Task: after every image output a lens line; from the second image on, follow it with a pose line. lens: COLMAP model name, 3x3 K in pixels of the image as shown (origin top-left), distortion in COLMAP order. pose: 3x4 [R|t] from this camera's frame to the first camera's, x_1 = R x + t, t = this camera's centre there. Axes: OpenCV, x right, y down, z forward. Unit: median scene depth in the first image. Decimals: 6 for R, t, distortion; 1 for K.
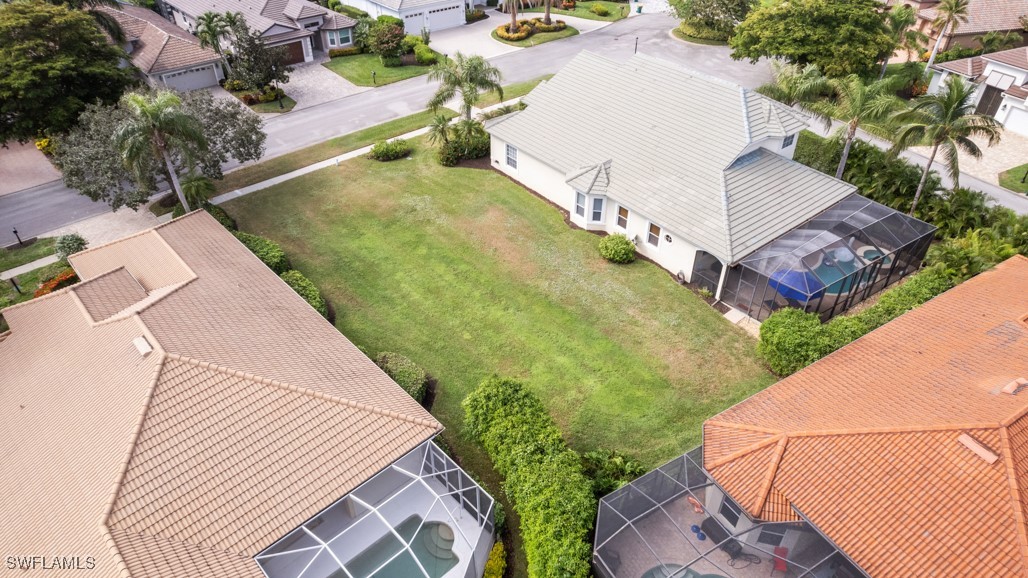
lens RADIAL K [[654.9, 0, 514.0], [0, 654.9, 289.0], [0, 0, 1]] dist [-0.078862, 0.074096]
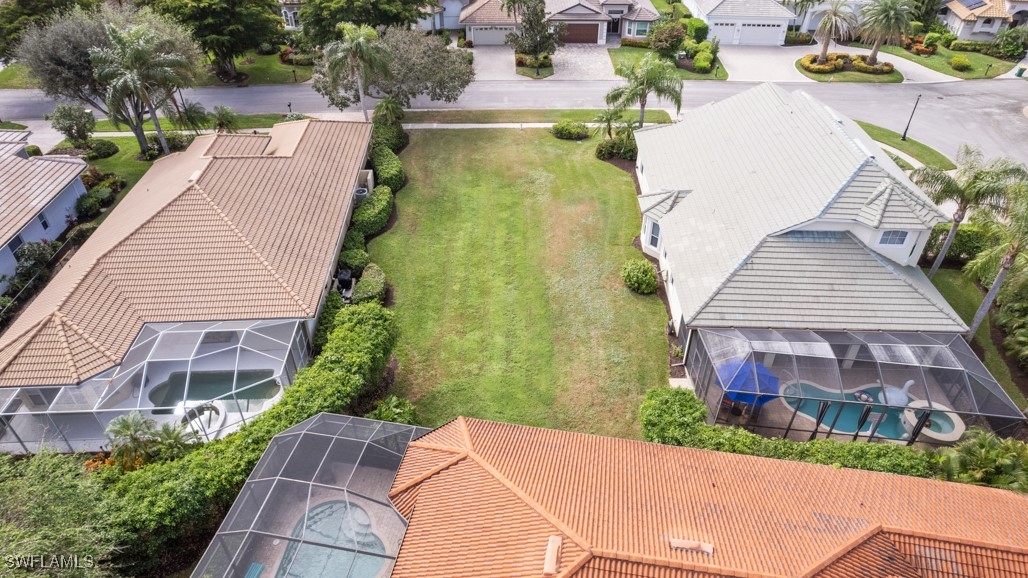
lens RADIAL K [[654.9, 0, 514.0], [0, 654.9, 289.0], [0, 0, 1]] dist [-0.078862, 0.074096]
pose [[0.759954, 0.392658, -0.517967, 0.396722], [-0.394455, 0.911988, 0.112616, -0.060612], [0.516600, 0.118732, 0.847955, 0.078756]]
